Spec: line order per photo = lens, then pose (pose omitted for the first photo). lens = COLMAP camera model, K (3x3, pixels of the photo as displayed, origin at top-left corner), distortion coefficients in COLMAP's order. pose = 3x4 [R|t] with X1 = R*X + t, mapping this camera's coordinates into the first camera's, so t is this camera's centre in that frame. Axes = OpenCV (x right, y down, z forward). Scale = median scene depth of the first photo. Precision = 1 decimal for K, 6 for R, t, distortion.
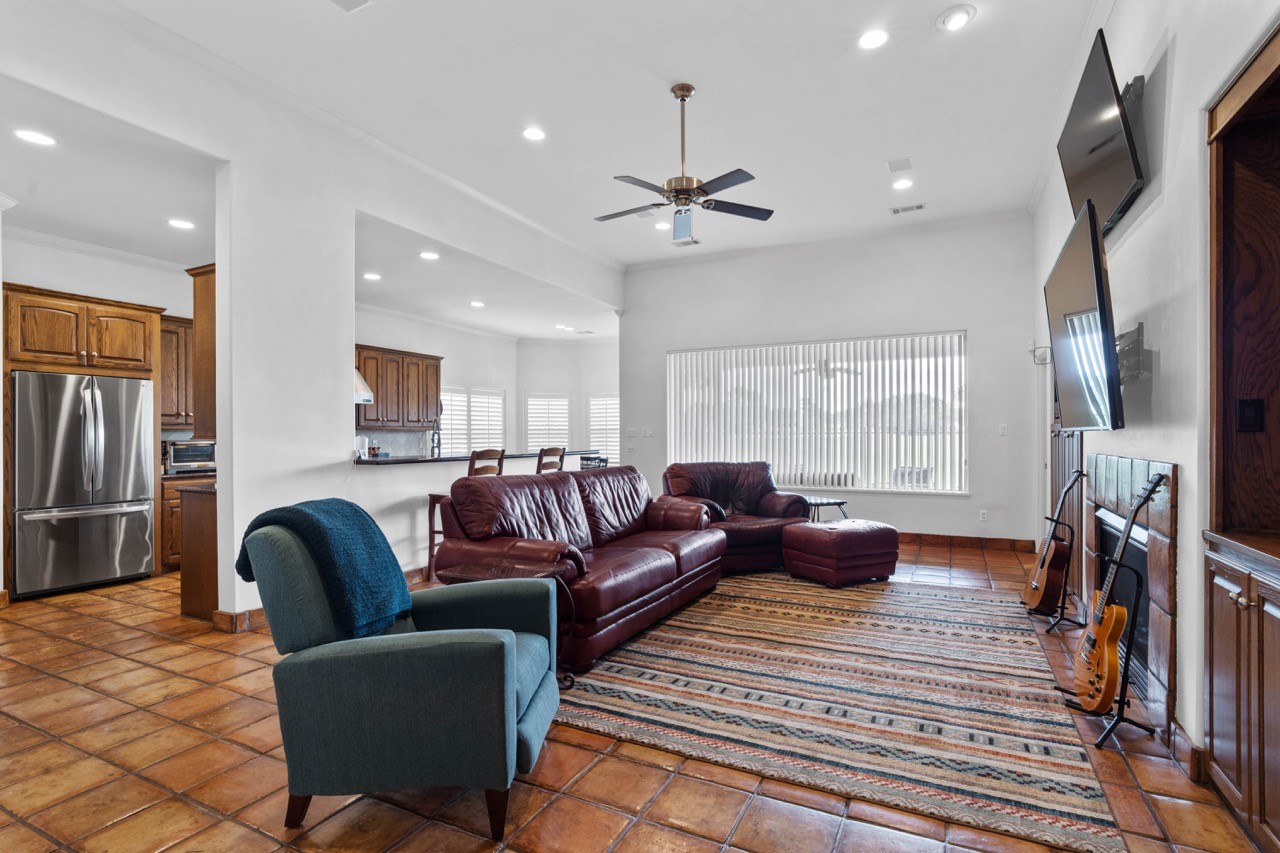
lens RADIAL K [[603.3, 0, 635.7], [0, 603.3, 426.2], [0, 0, 1]] dist [-0.007159, 0.000238]
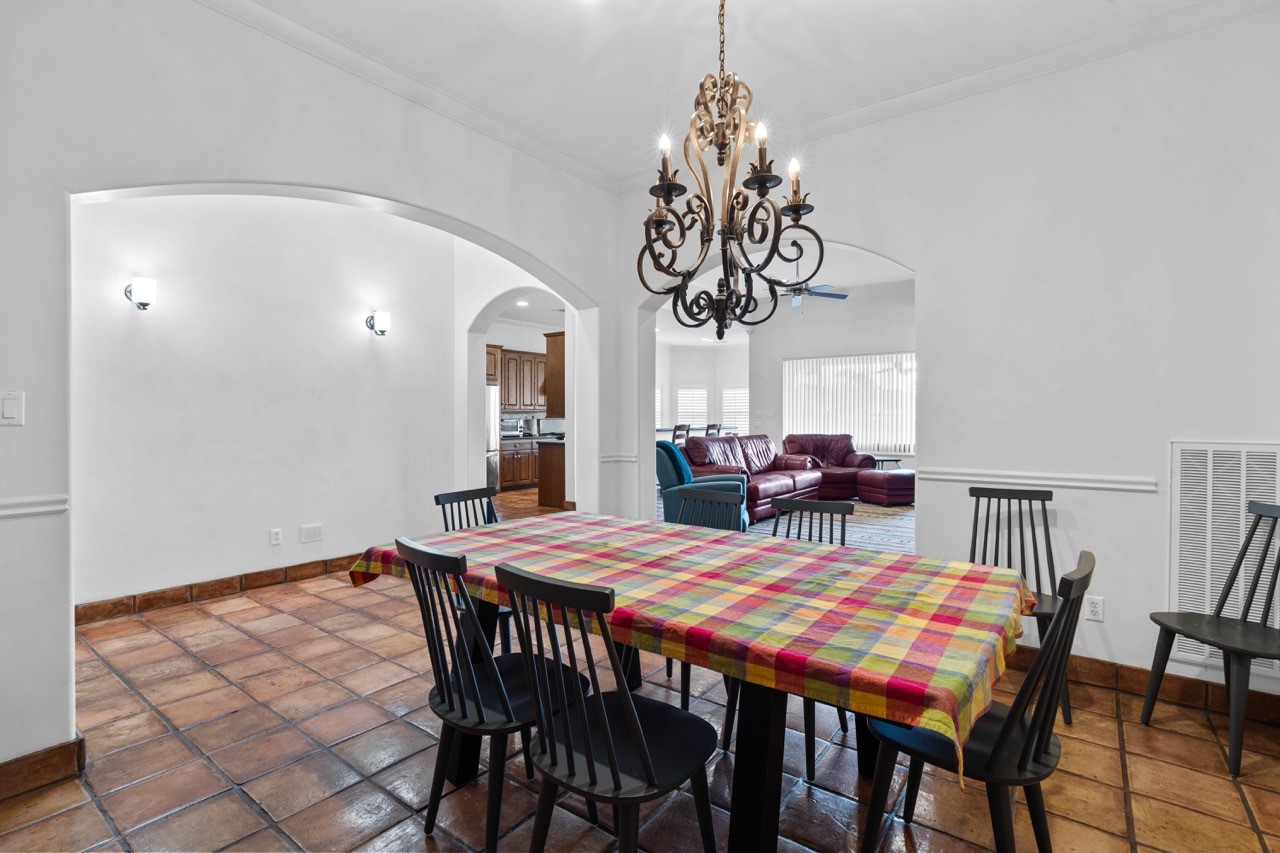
lens RADIAL K [[592.0, 0, 638.4], [0, 592.0, 417.2], [0, 0, 1]] dist [-0.003586, -0.000152]
pose [[0.986064, 0.006585, -0.166234, -0.092966], [-0.003719, 0.999839, 0.017542, -0.013470], [0.166323, -0.016679, 0.985930, -0.804768]]
